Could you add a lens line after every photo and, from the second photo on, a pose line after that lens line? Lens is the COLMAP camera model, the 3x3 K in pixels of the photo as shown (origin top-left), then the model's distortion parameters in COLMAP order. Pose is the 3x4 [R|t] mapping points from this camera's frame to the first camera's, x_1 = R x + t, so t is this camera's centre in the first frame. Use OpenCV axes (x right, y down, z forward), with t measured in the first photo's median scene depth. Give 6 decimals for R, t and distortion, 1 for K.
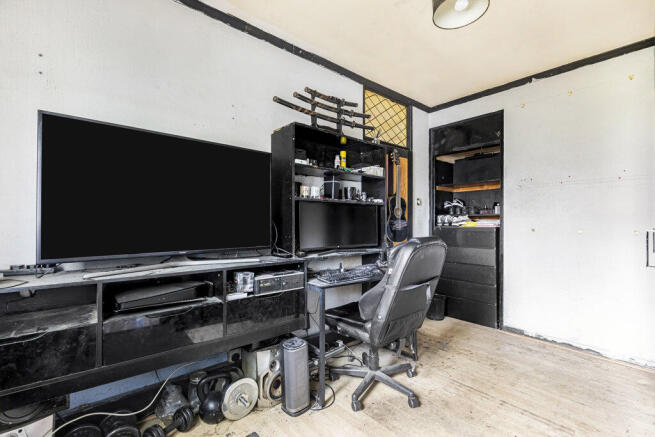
lens RADIAL K [[298.3, 0, 327.4], [0, 298.3, 220.2], [0, 0, 1]] dist [0.010587, -0.001283]
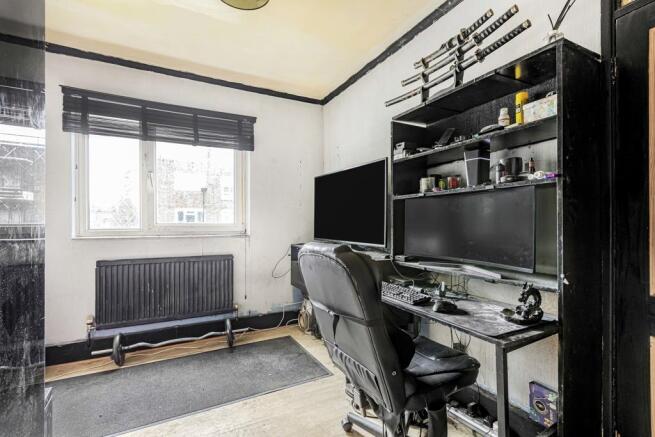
lens RADIAL K [[298.3, 0, 327.8], [0, 298.3, 221.0], [0, 0, 1]] dist [0.010587, -0.001283]
pose [[-0.208467, -0.003051, -0.978025, 0.789205], [0.006085, 0.999972, -0.004417, -0.001997], [0.978011, -0.006872, -0.208442, 0.920905]]
